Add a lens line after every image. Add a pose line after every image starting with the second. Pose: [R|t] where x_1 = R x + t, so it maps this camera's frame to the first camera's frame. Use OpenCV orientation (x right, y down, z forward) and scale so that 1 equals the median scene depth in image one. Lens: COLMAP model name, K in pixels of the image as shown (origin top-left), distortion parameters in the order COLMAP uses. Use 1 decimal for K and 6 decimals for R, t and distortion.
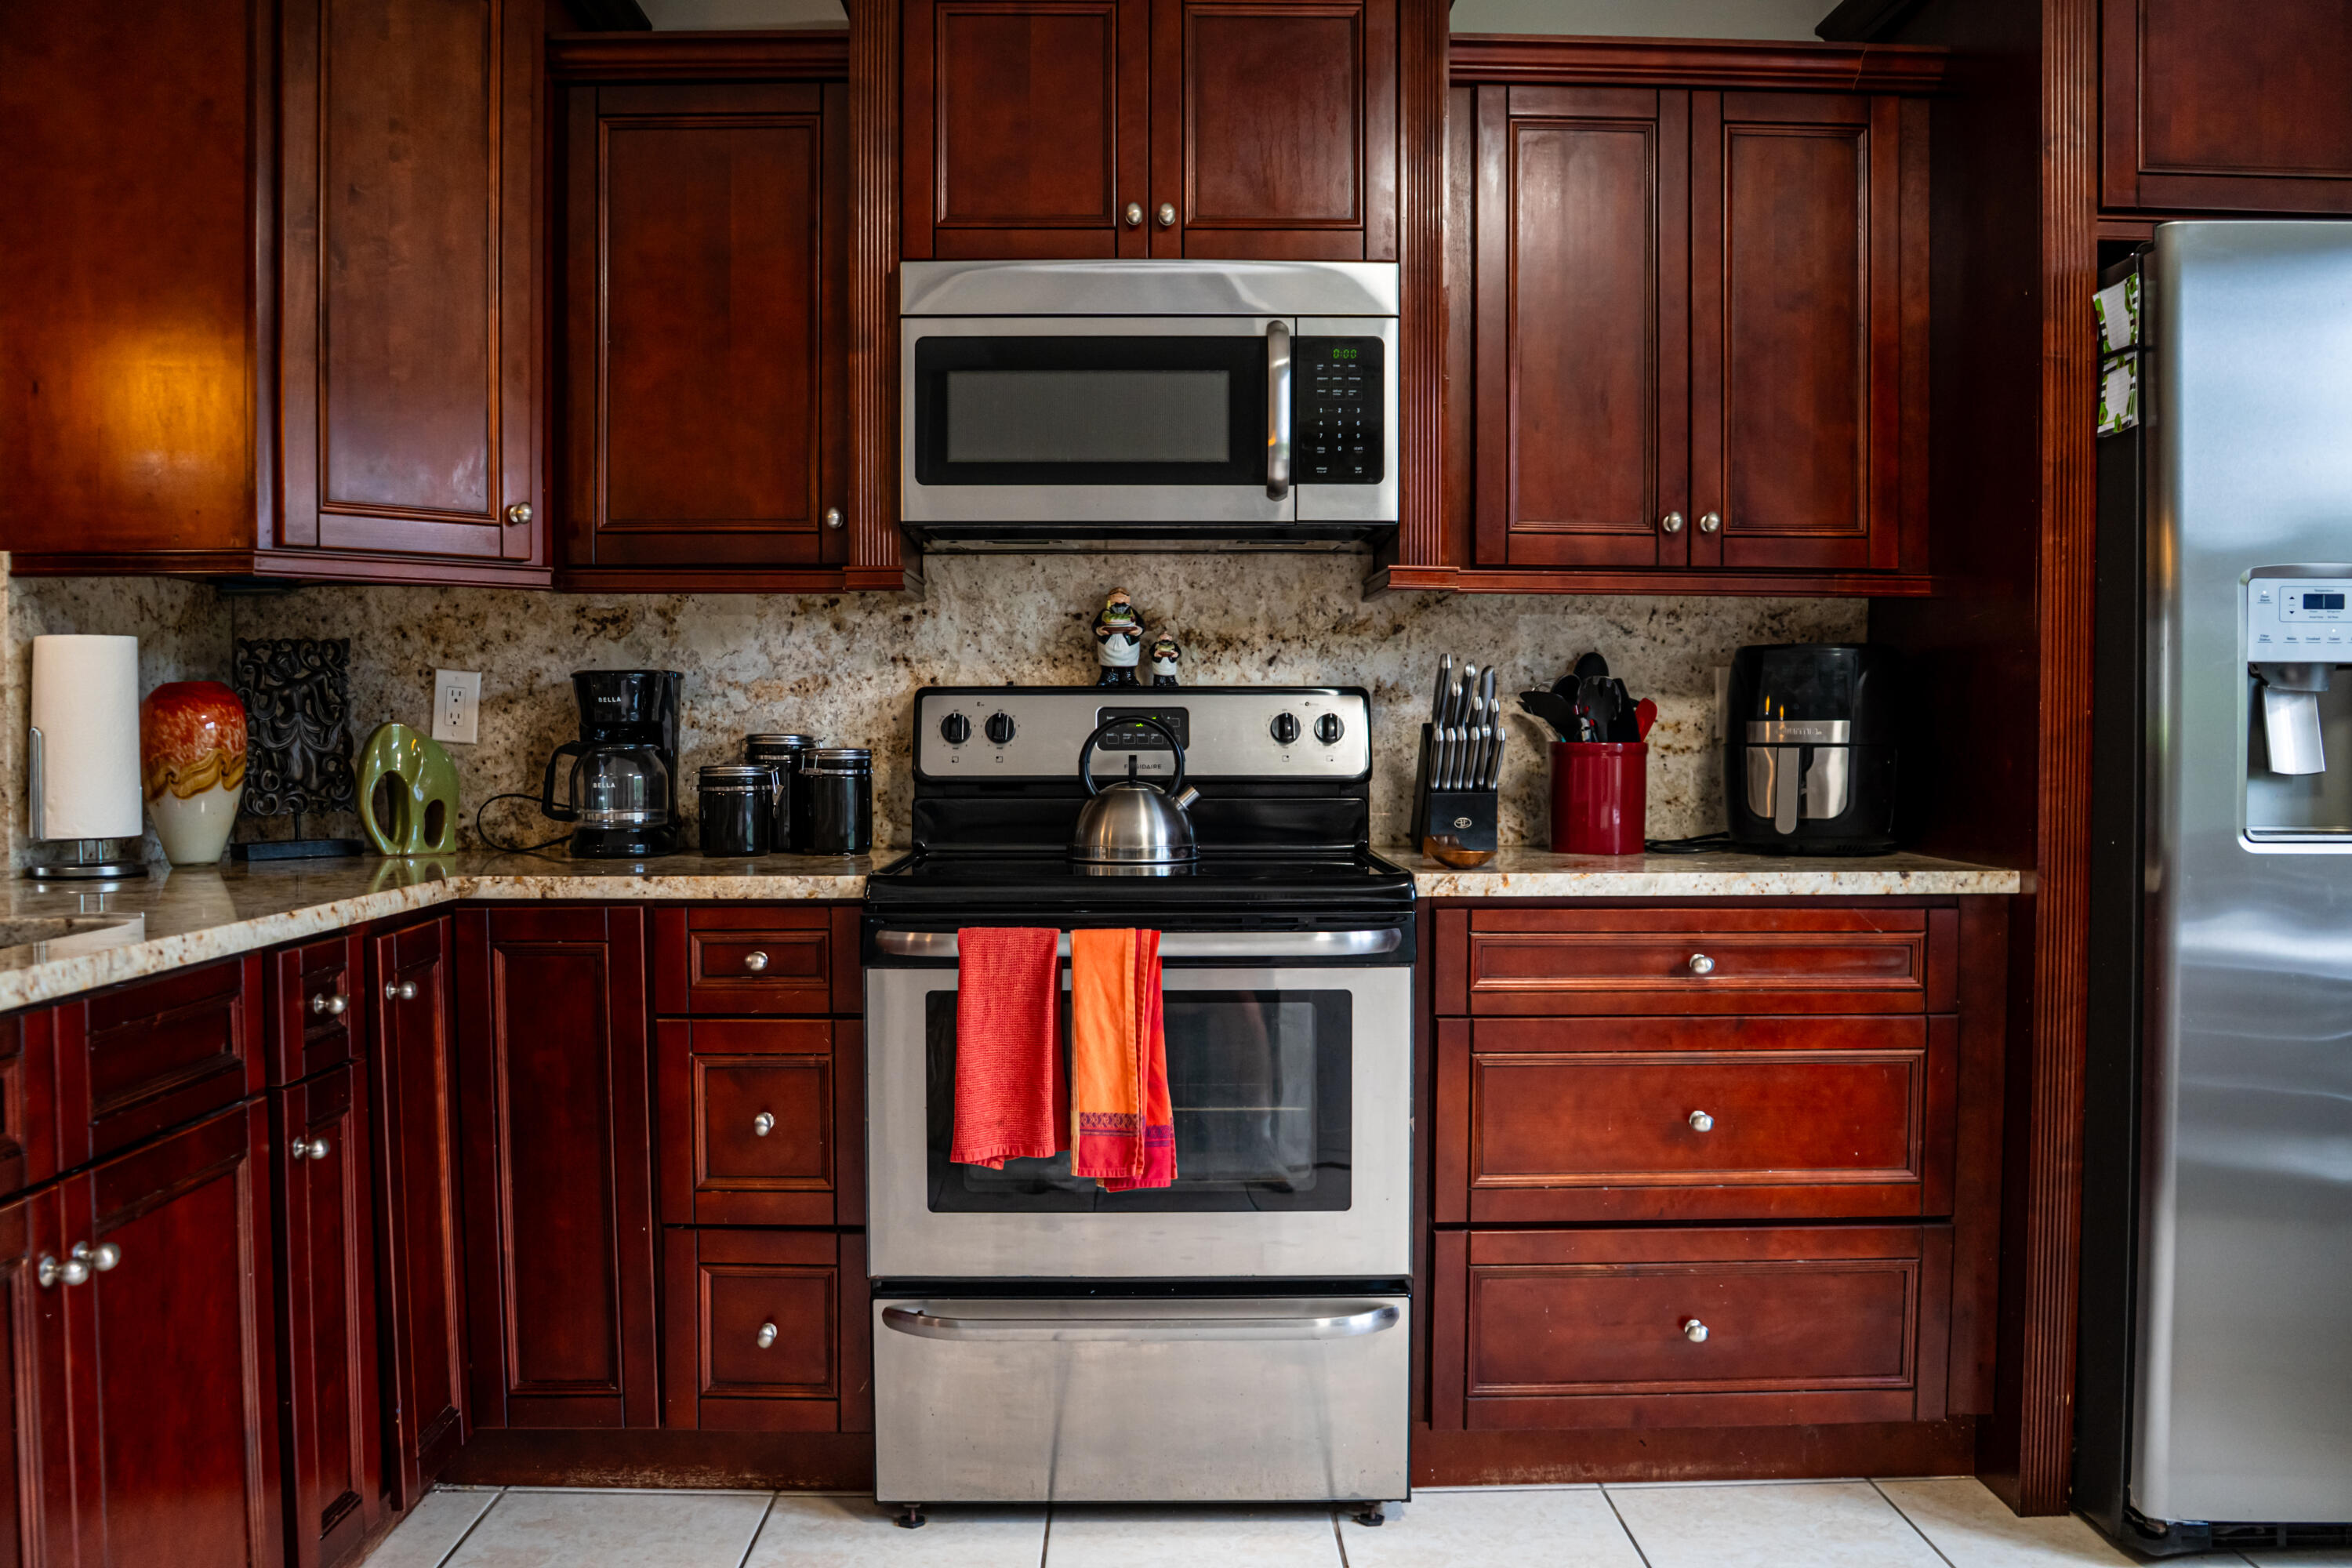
lens RADIAL K [[1910.9, 0, 1161.4], [0, 1910.9, 791.1], [0, 0, 1]] dist [-0.122321, 0.084557]
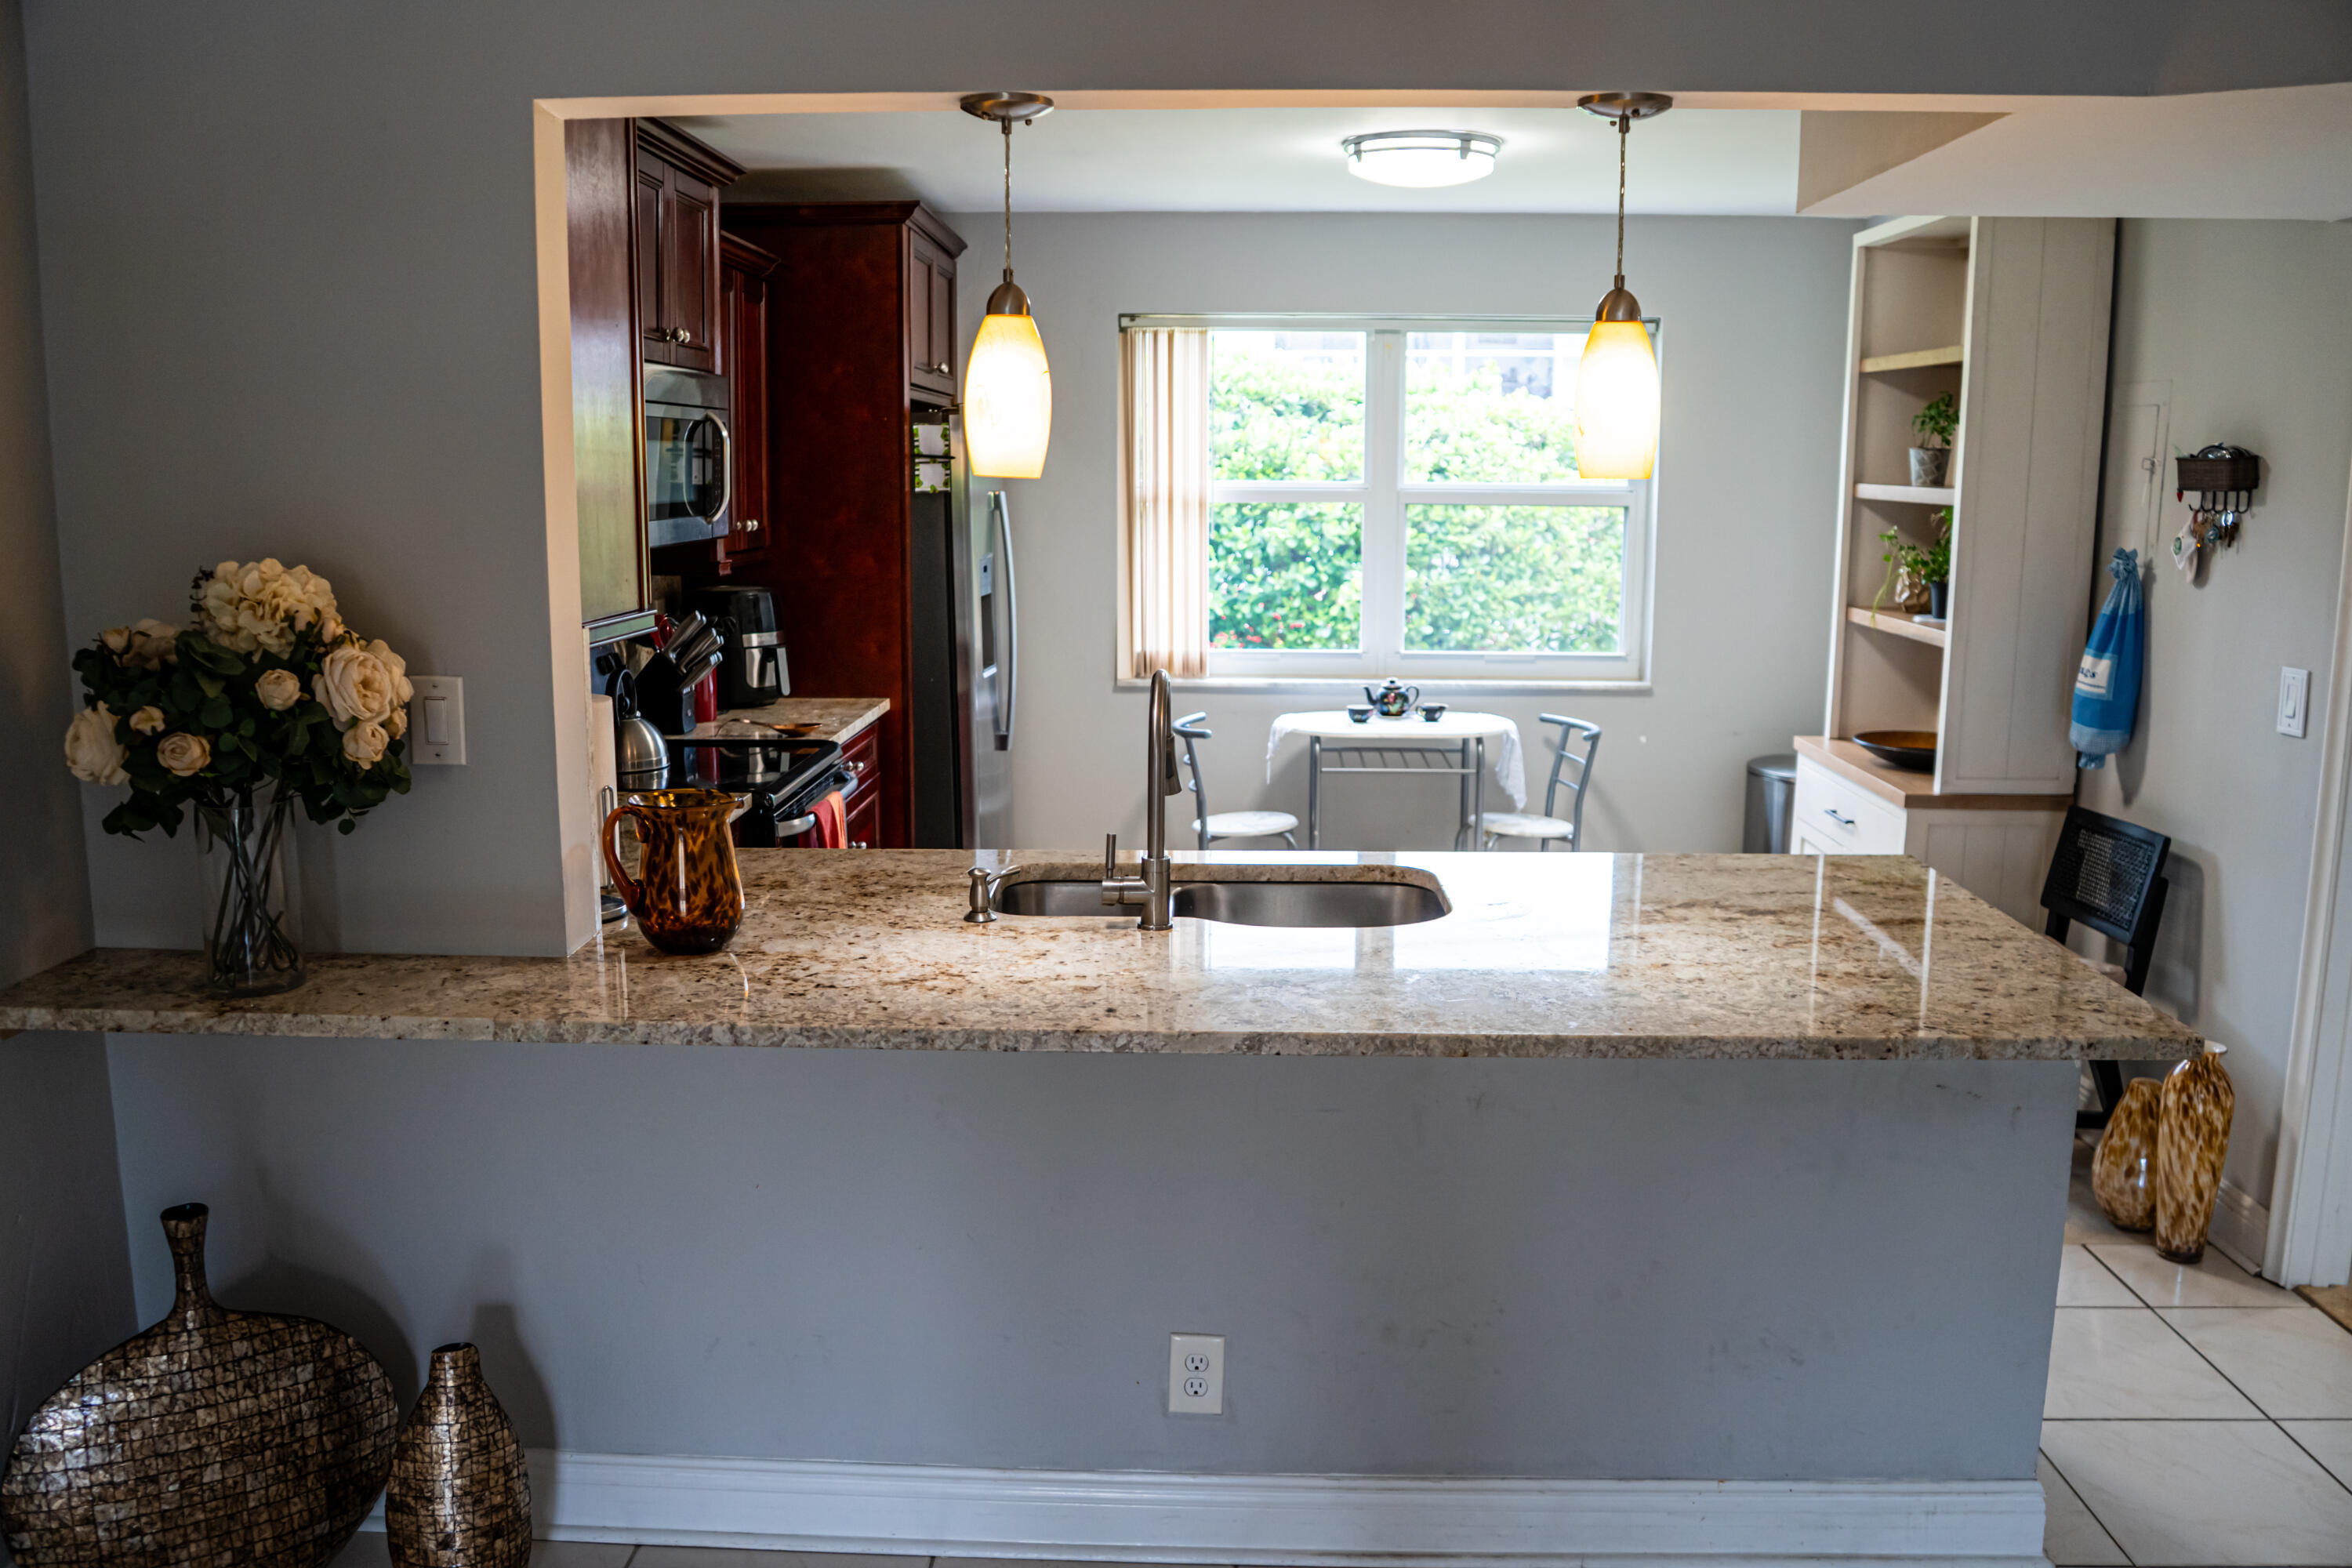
lens RADIAL K [[1910.9, 0, 1161.4], [0, 1910.9, 791.1], [0, 0, 1]] dist [-0.122321, 0.084557]
pose [[0.044798, -0.169056, 0.984588, -1.501286], [0.029017, 0.985382, 0.167872, -0.185913], [-0.998575, 0.021050, 0.049048, 0.540798]]
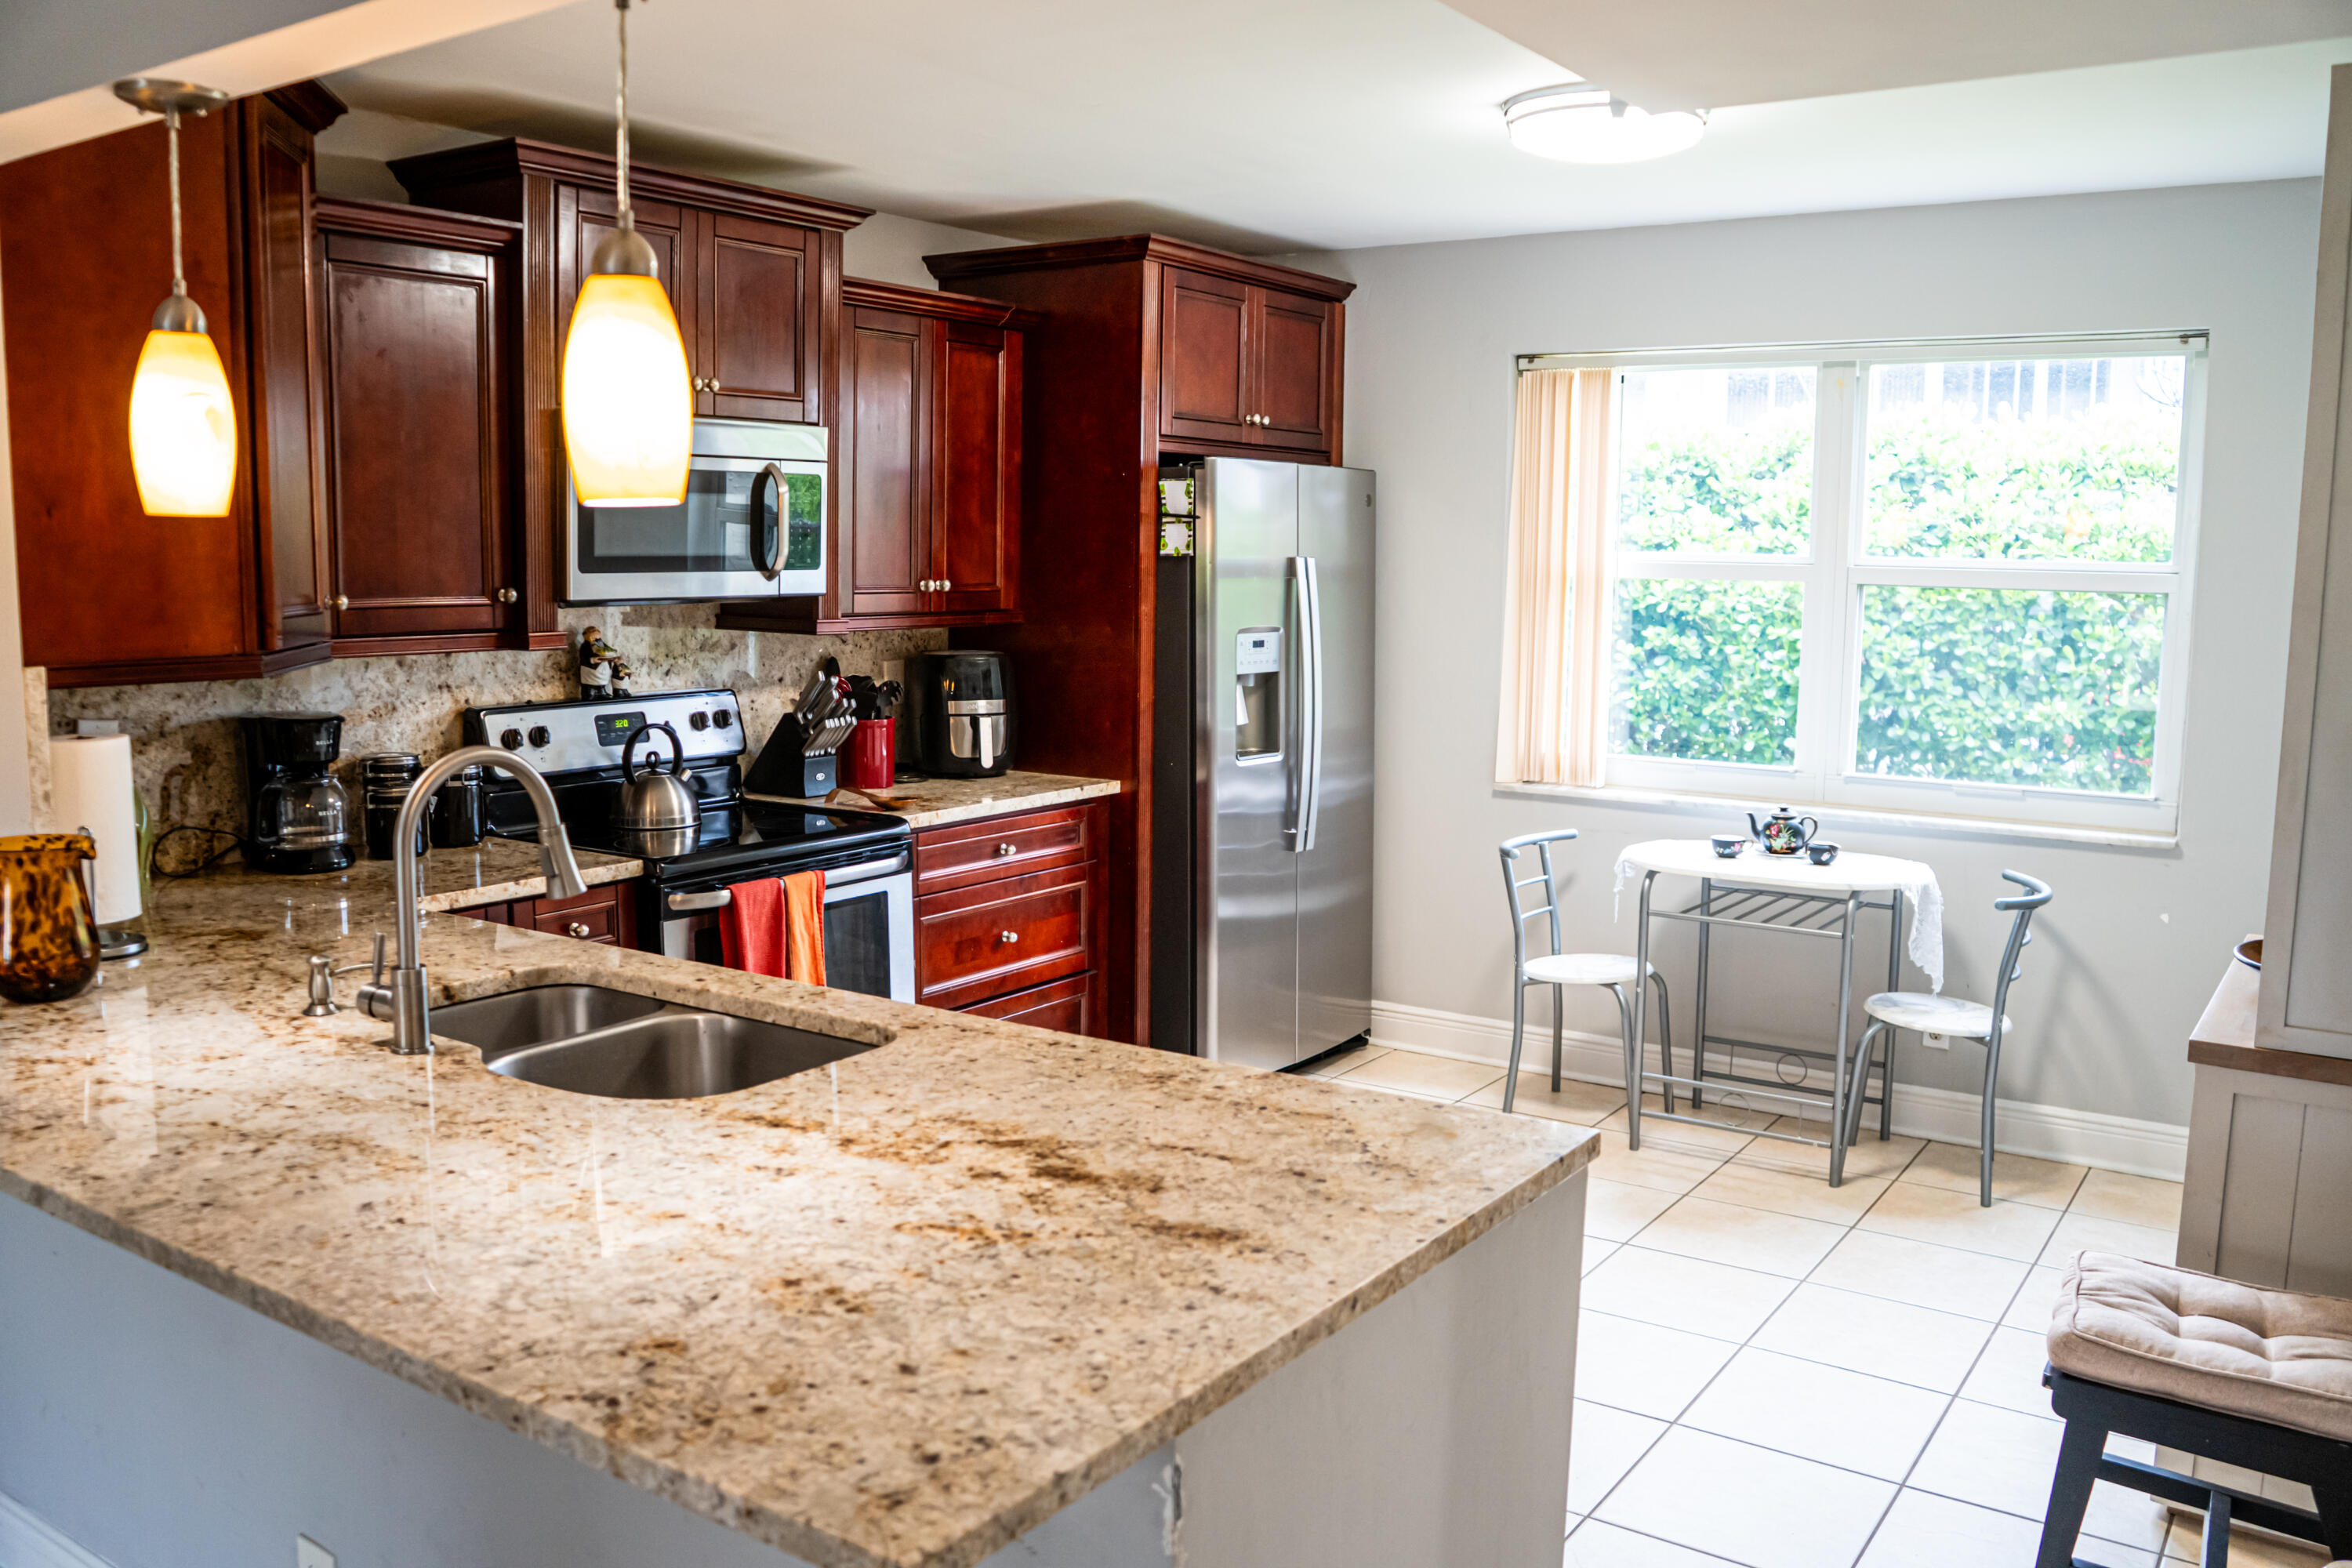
lens RADIAL K [[1910.9, 0, 1161.4], [0, 1910.9, 791.1], [0, 0, 1]] dist [-0.122321, 0.084557]
pose [[0.576291, -0.099989, 0.811105, -0.996795], [0.017000, 0.993739, 0.110425, -0.146180], [-0.817068, -0.049848, 0.574382, -0.136917]]
